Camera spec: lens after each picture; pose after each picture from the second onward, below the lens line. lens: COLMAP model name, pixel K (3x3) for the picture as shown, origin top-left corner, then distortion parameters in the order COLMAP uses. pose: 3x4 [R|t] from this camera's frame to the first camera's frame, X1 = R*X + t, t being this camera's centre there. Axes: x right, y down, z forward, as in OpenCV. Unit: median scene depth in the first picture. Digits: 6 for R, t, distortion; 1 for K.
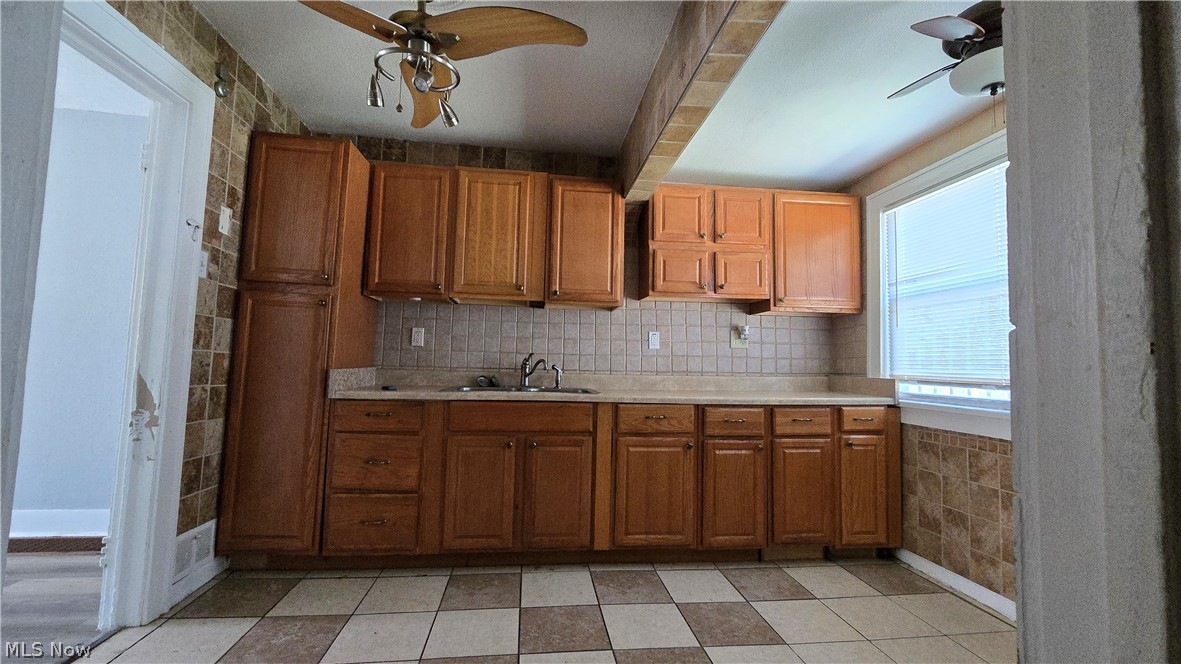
lens RADIAL K [[487.0, 0, 590.3], [0, 487.0, 330.3], [0, 0, 1]] dist [-0.000127, 0.000787]
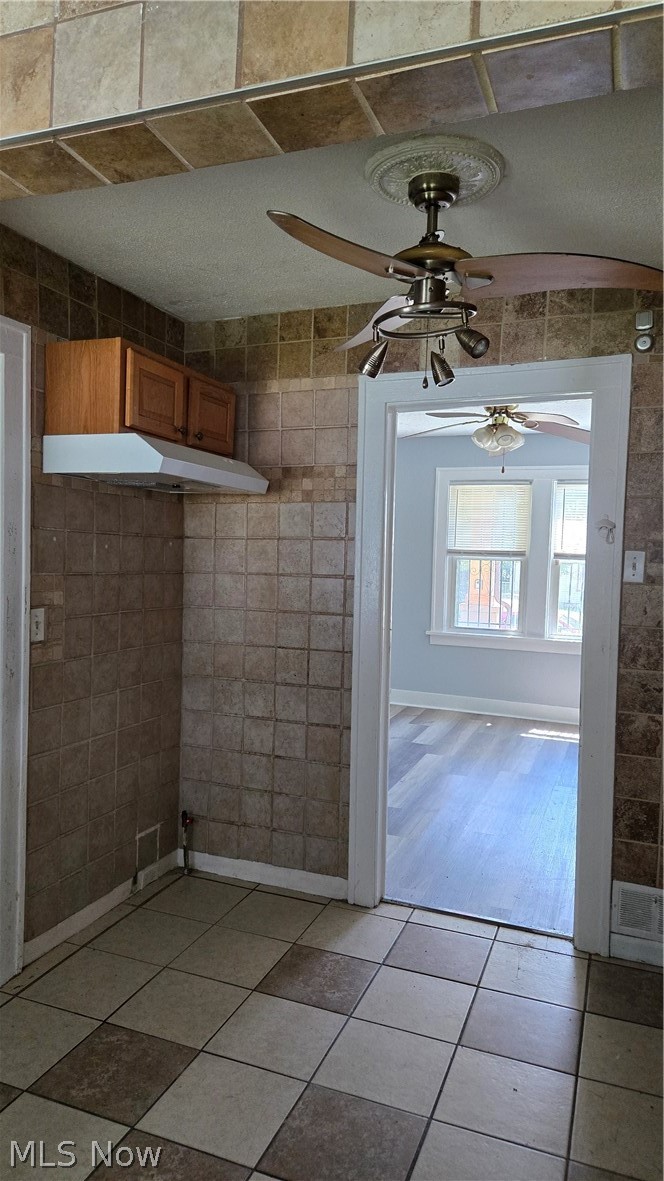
lens RADIAL K [[788.1, 0, 325.2], [0, 788.1, 591.7], [0, 0, 1]] dist [0.078082, -0.056264]
pose [[-0.475404, 0.001193, -0.879767, 0.646851], [0.023357, 0.999664, -0.011266, -0.090801], [0.879457, -0.025904, -0.475272, 1.181566]]
